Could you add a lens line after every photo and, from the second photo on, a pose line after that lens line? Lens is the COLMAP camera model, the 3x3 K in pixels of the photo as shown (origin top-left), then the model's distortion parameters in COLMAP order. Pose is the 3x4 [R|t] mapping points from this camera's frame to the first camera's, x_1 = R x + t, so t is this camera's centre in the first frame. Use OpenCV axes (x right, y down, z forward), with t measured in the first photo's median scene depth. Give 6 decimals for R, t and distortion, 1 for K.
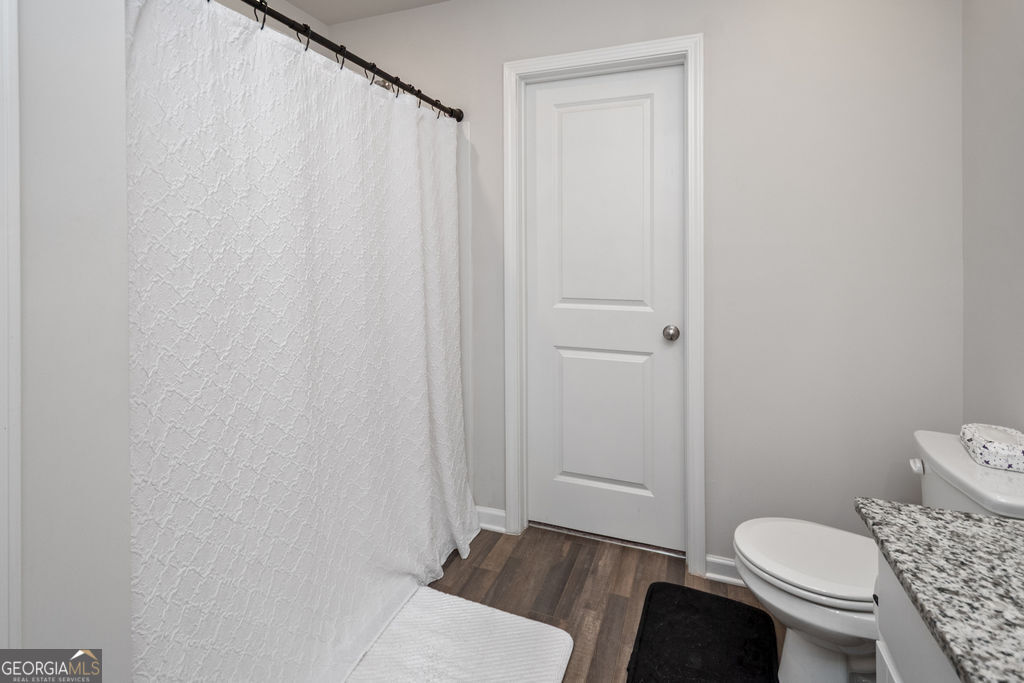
lens RADIAL K [[486.4, 0, 514.5], [0, 486.4, 258.7], [0, 0, 1]] dist [0.015567, 0.000345]
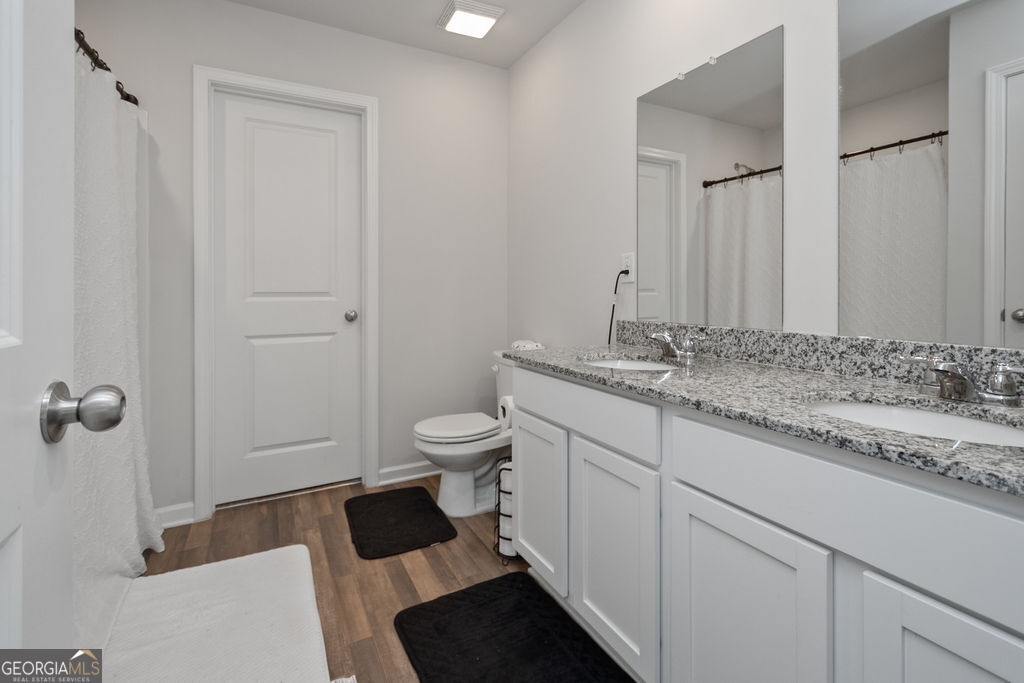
lens RADIAL K [[476.0, 0, 513.0], [0, 476.0, 289.9], [0, 0, 1]] dist [-0.001815, -0.000281]
pose [[0.660056, -0.005452, 0.751197, -0.357520], [0.007376, 0.999972, 0.000777, 0.085438], [-0.751180, 0.005028, 0.660078, -0.180771]]
